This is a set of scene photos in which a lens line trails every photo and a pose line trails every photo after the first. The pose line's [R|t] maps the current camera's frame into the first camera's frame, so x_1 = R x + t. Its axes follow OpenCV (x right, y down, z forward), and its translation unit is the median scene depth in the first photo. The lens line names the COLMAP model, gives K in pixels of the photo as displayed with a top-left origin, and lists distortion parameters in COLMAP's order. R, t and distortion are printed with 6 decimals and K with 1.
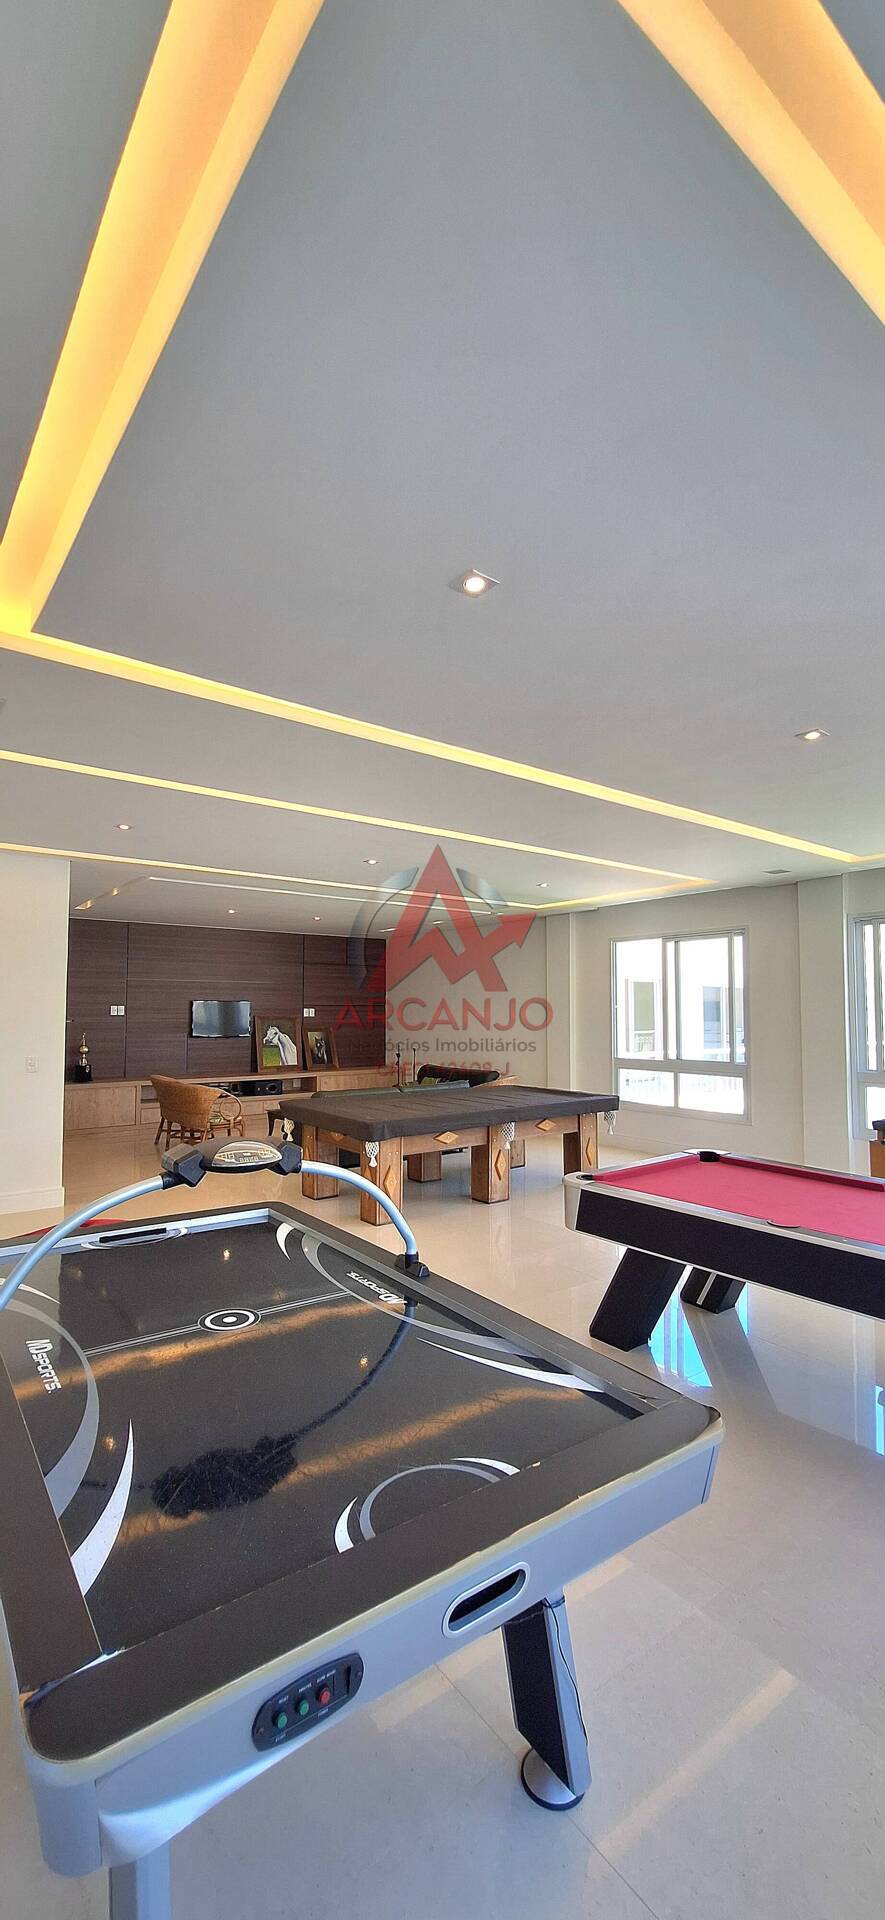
lens RADIAL K [[767.3, 0, 433.5], [0, 767.3, 970.8], [0, 0, 1]] dist [-0.012227, 0.004978]
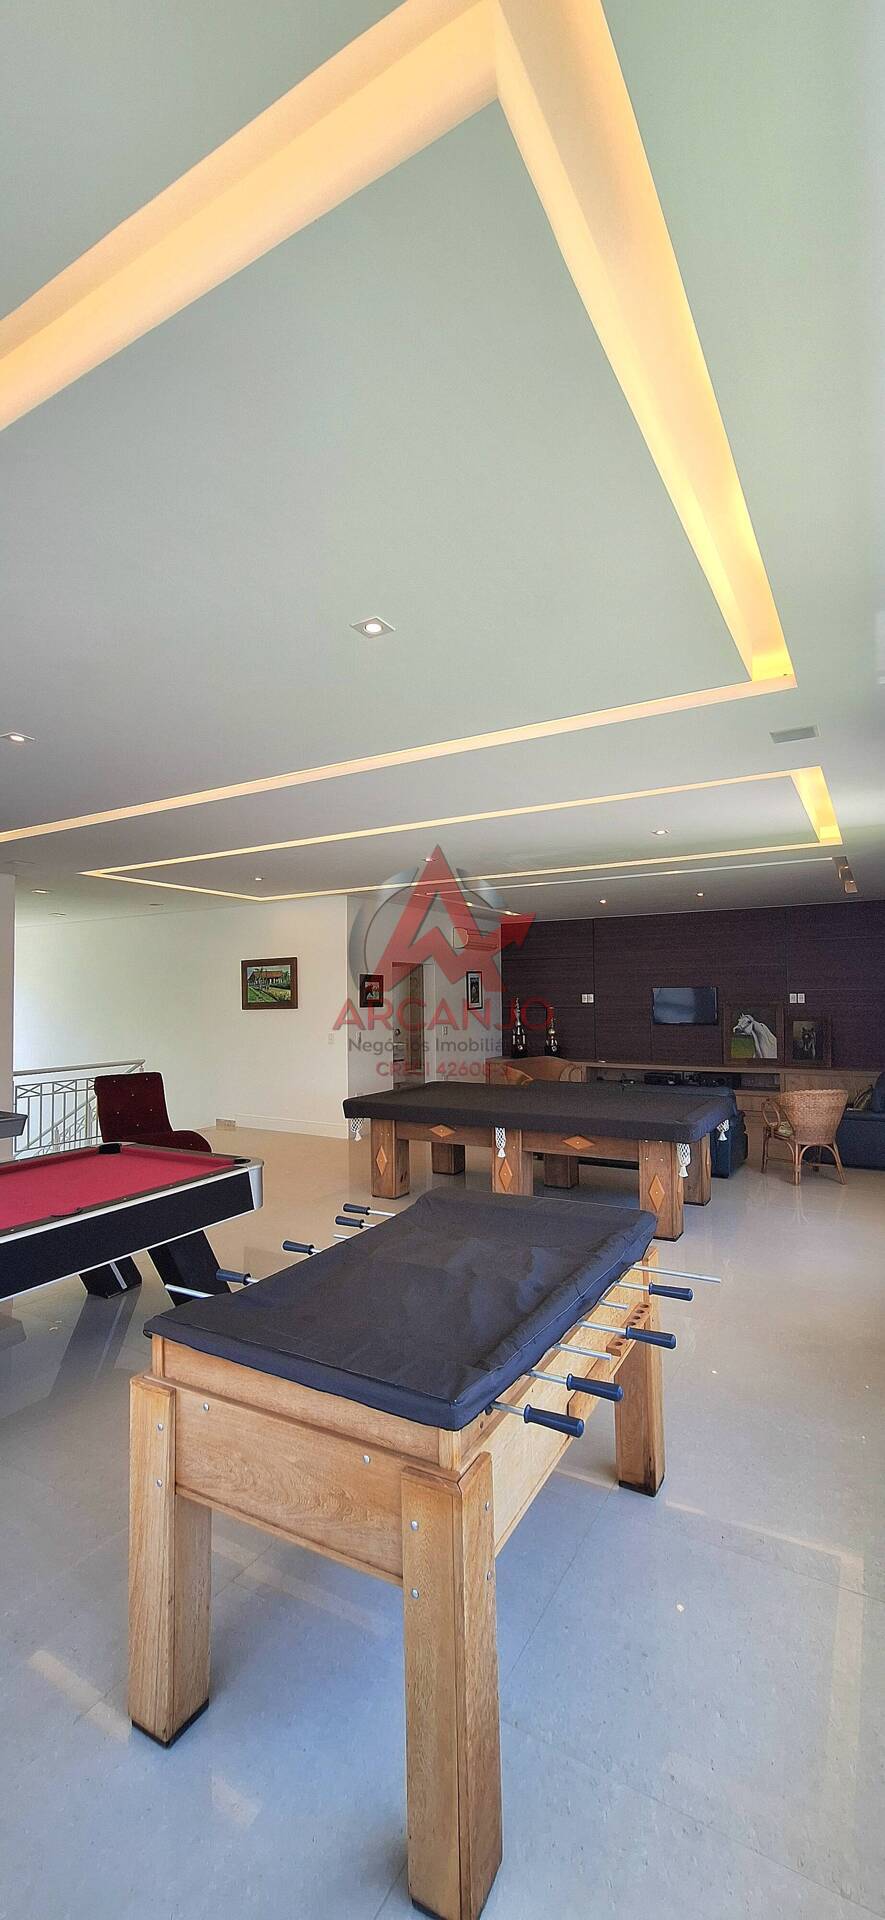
lens RADIAL K [[767.3, 0, 433.5], [0, 767.3, 970.8], [0, 0, 1]] dist [-0.012227, 0.004978]
pose [[0.393778, -0.038749, -0.918388, 0.473977], [0.061556, 0.997980, -0.015714, 0.013326], [0.917142, -0.050344, 0.395368, 0.310320]]
